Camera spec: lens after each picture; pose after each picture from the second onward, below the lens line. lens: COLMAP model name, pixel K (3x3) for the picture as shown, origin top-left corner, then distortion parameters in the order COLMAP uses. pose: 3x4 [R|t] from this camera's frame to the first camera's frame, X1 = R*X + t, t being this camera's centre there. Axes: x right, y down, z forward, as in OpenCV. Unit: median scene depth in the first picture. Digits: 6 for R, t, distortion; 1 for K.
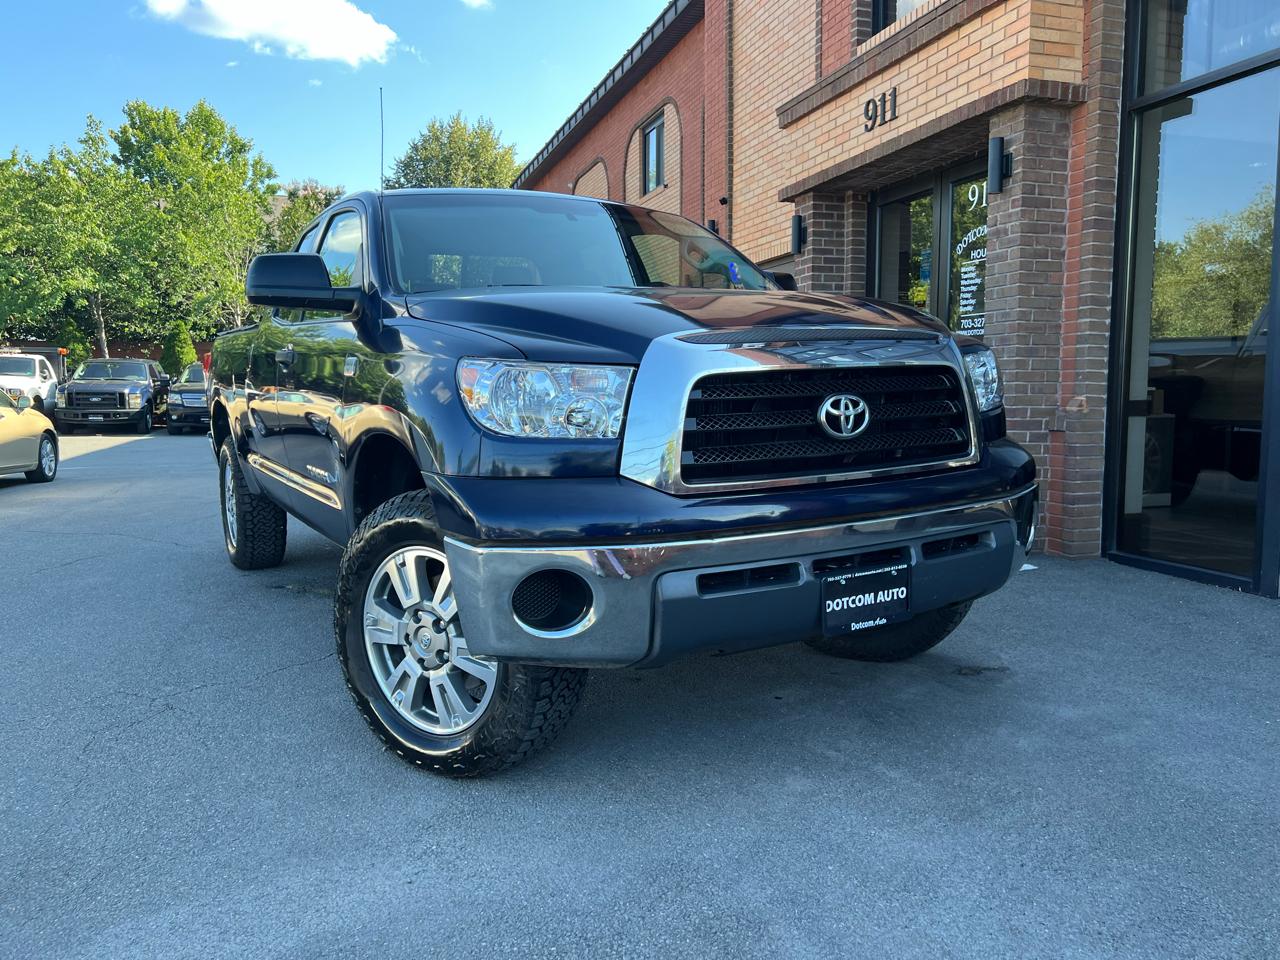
lens RADIAL K [[967.6, 0, 647.2], [0, 967.6, 485.0], [0, 0, 1]] dist [0.046822, -0.051183]
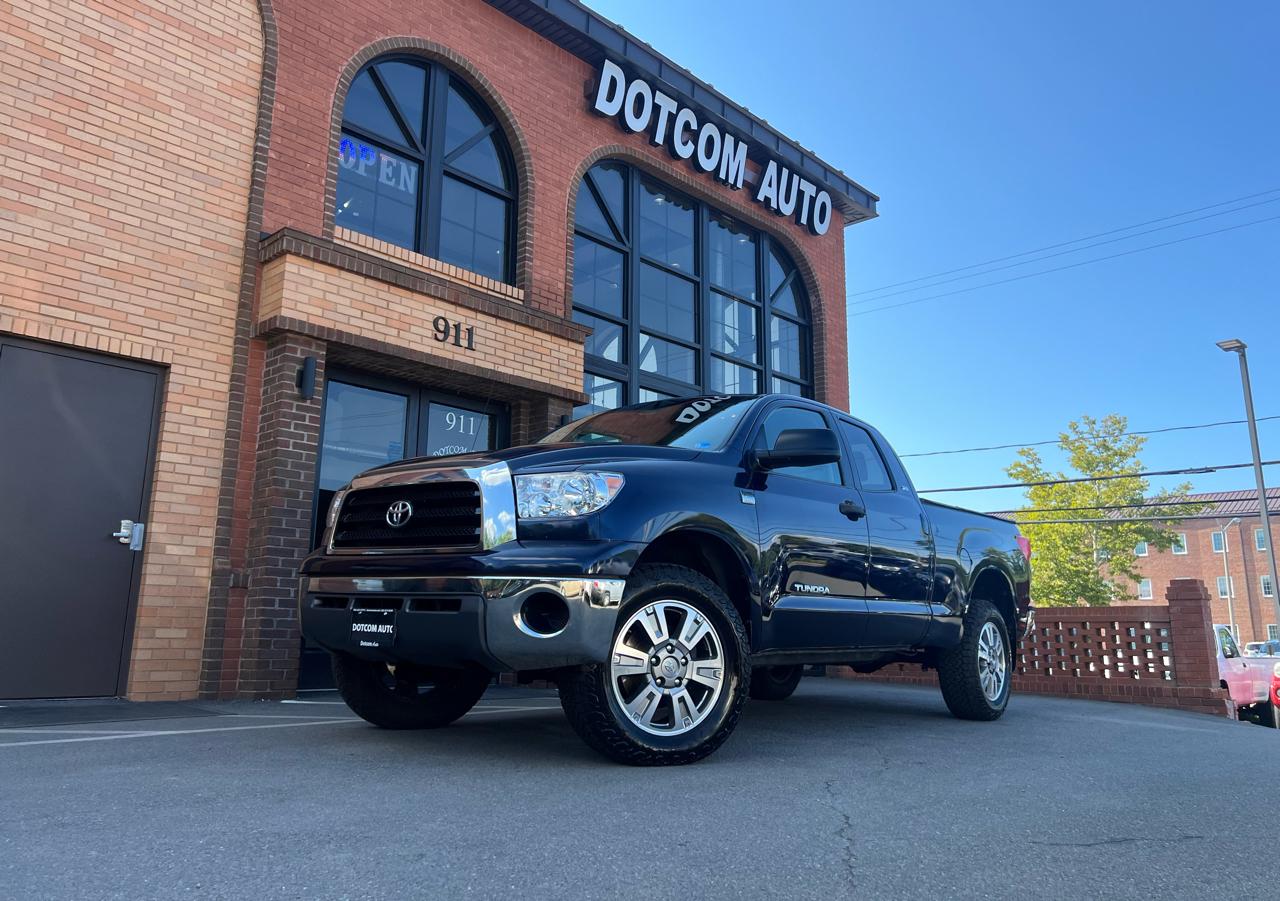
lens RADIAL K [[965.0, 0, 639.2], [0, 965.0, 424.8], [0, 0, 1]] dist [0.062192, -0.076743]
pose [[-0.467112, 0.196413, 0.862107, -1.047372], [0.076754, 0.980342, -0.181764, -0.041504], [-0.880861, -0.018734, -0.473005, 1.612827]]
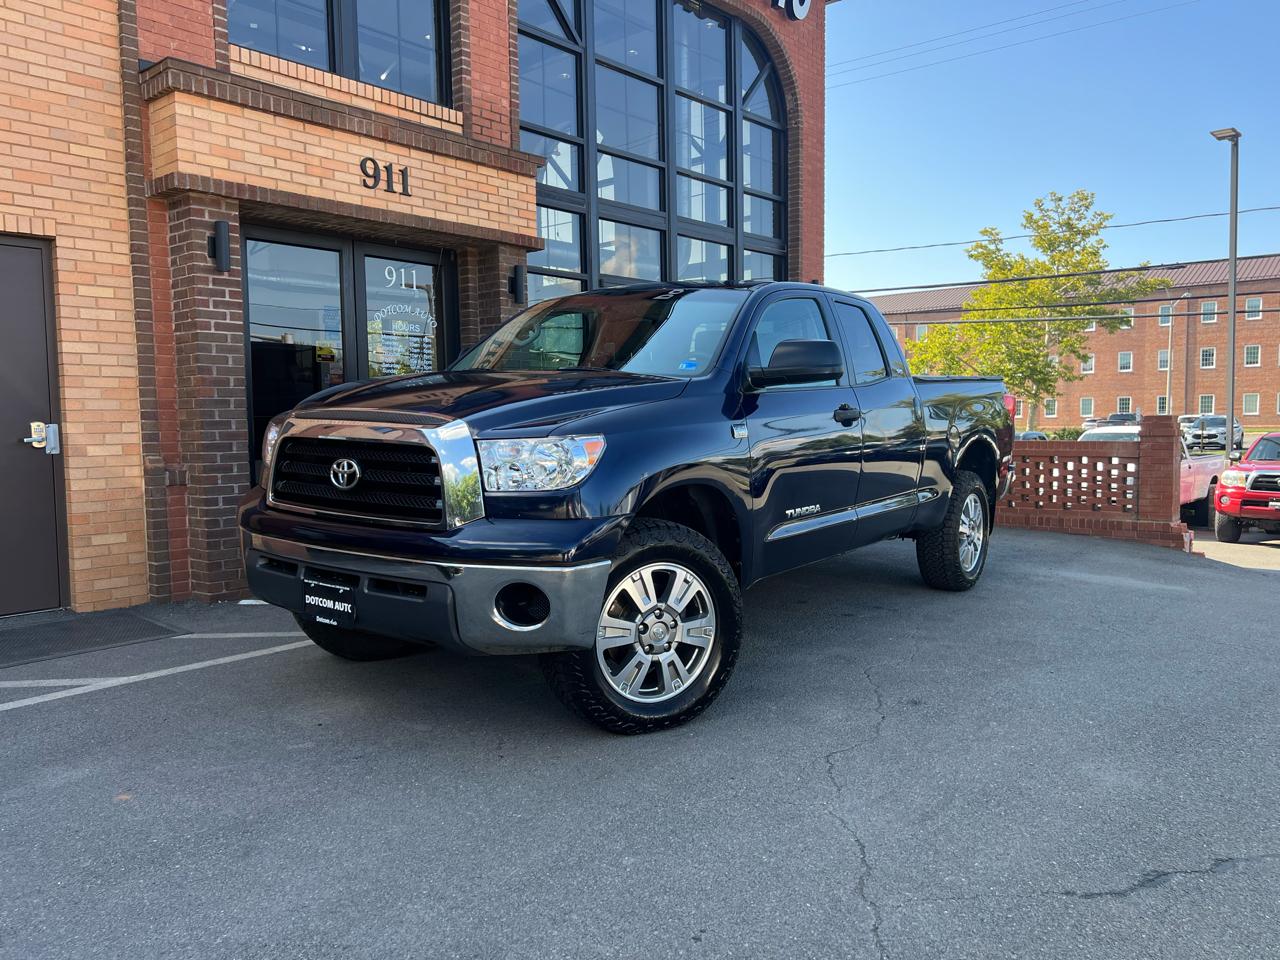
lens RADIAL K [[967.6, 0, 632.2], [0, 967.6, 482.3], [0, 0, 1]] dist [0.046822, -0.051183]
pose [[-0.503079, -0.043298, 0.863155, -0.960717], [0.098960, 0.989289, 0.107302, -0.171699], [-0.858556, 0.139399, -0.493406, 1.577424]]
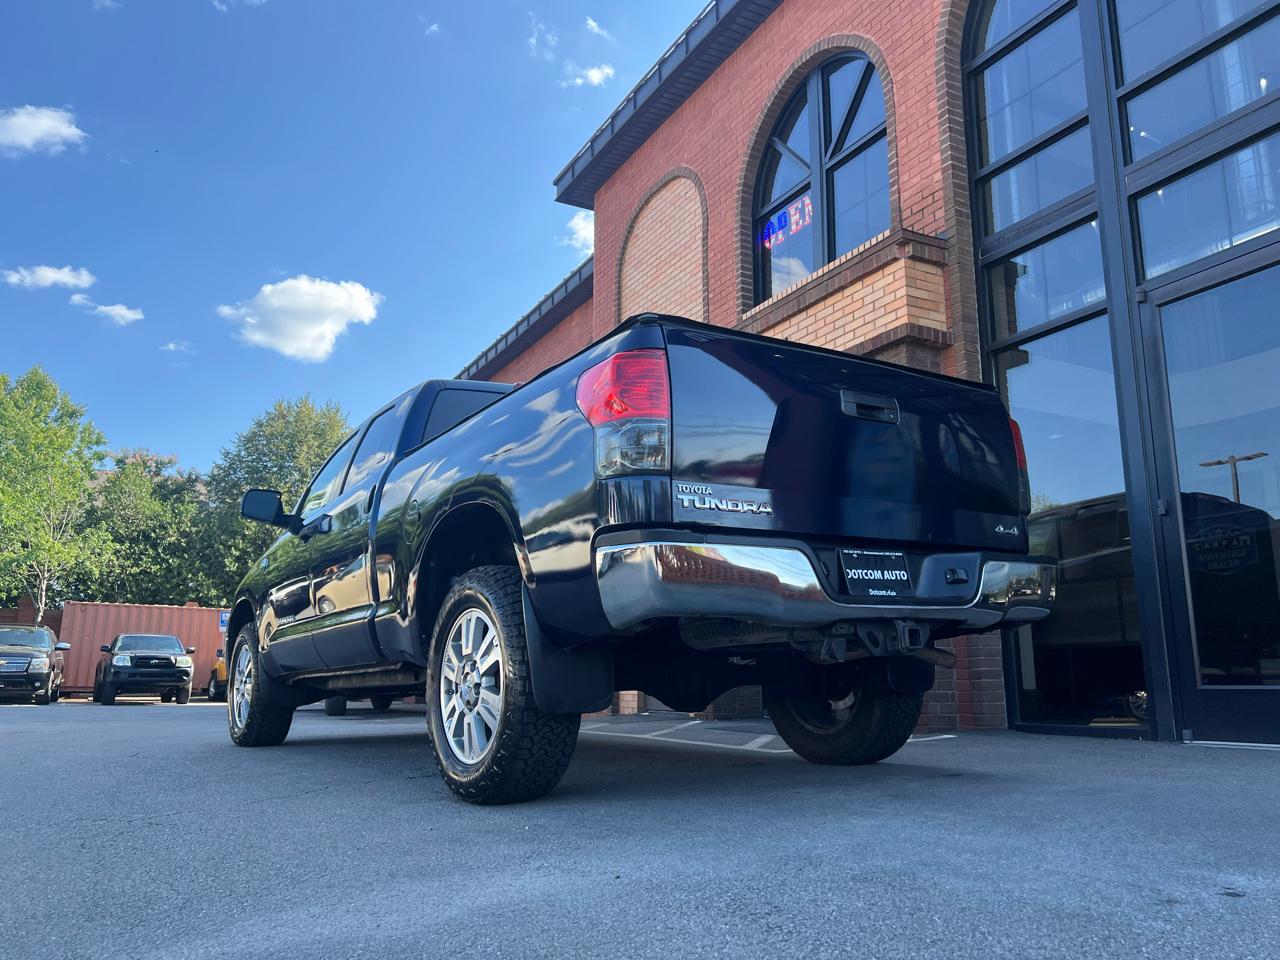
lens RADIAL K [[967.6, 0, 648.5], [0, 967.6, 484.1], [0, 0, 1]] dist [0.046822, -0.051183]
pose [[0.982956, 0.042061, 0.178963, -0.132396], [0.013318, 0.954626, -0.297508, 0.127744], [-0.183356, 0.294821, 0.937796, -0.025363]]
